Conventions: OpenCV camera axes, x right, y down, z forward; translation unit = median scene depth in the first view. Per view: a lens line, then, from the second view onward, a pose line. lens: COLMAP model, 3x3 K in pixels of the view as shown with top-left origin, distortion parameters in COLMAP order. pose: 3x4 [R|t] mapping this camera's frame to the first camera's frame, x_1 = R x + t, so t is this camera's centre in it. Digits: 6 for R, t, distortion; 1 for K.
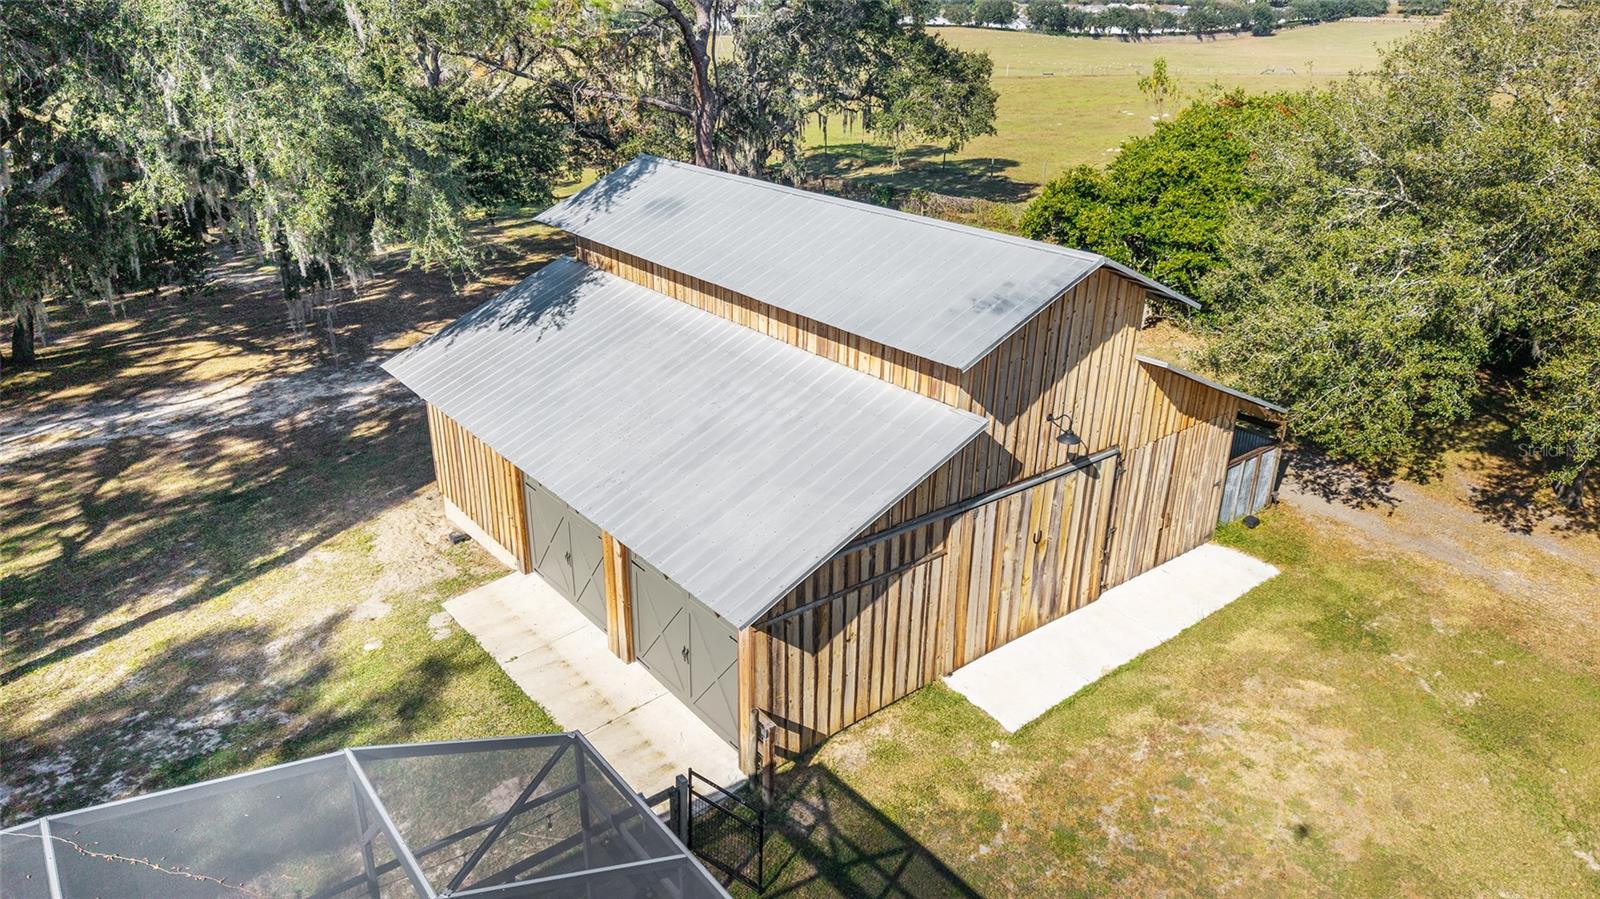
lens RADIAL K [[1082.0, 0, 799.0], [0, 1082.0, 462.3], [0, 0, 1]] dist [0.029068, -0.001705]
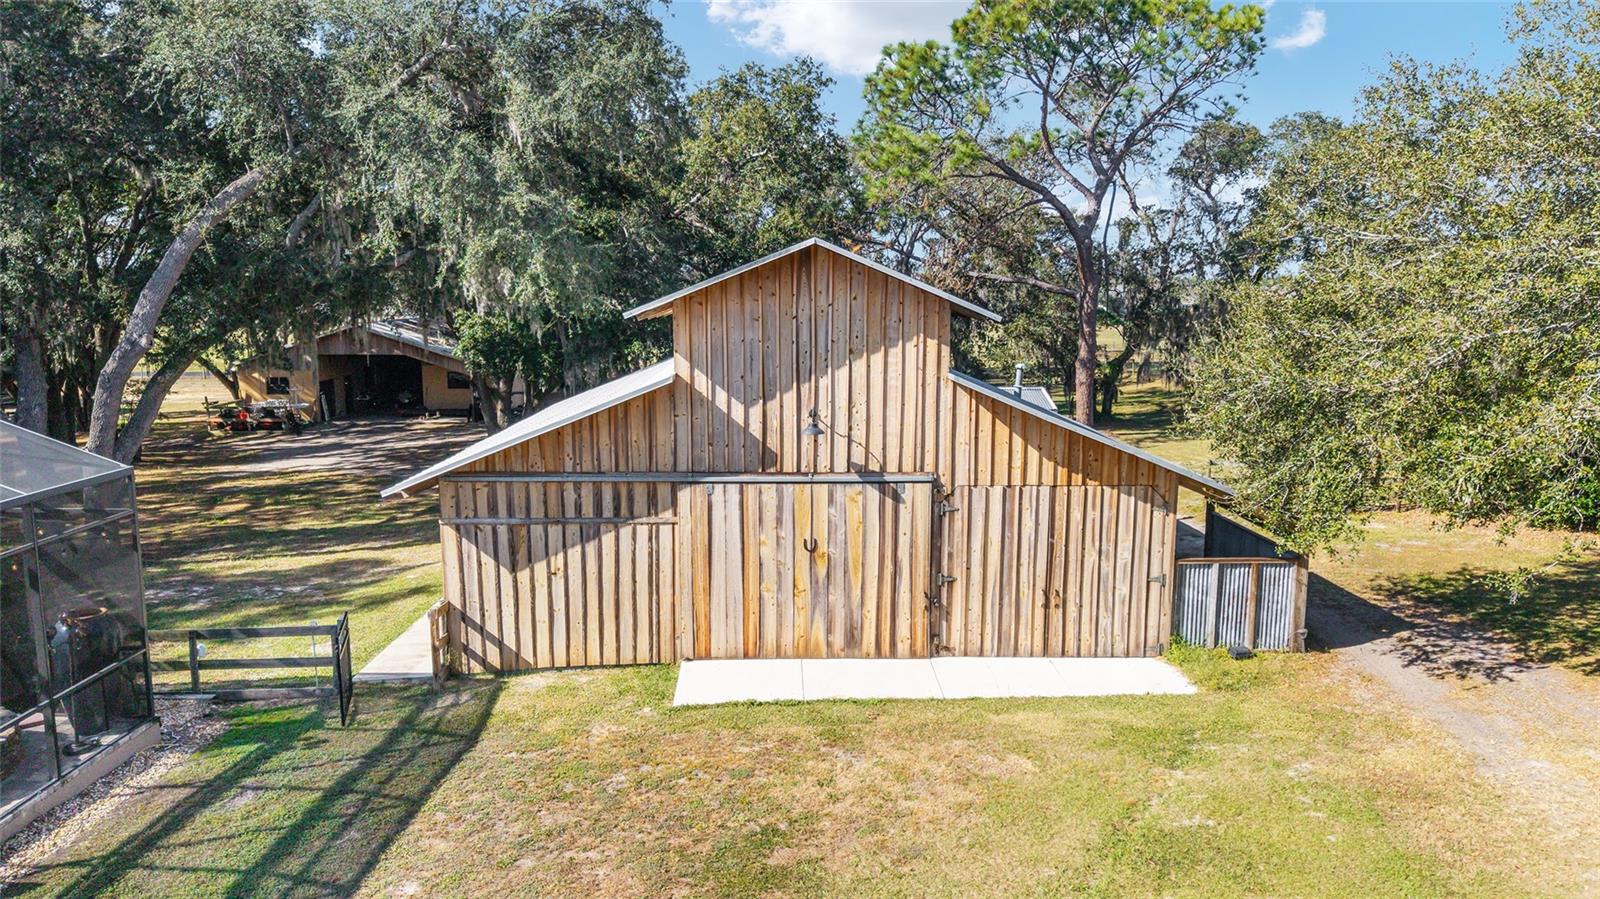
lens RADIAL K [[1082.0, 0, 806.4], [0, 1082.0, 459.2], [0, 0, 1]] dist [0.029068, -0.001705]
pose [[0.803583, 0.085757, -0.588983, 0.821284], [-0.230043, 0.957415, -0.174460, 0.174072], [0.548940, 0.275685, 0.789090, 0.234383]]
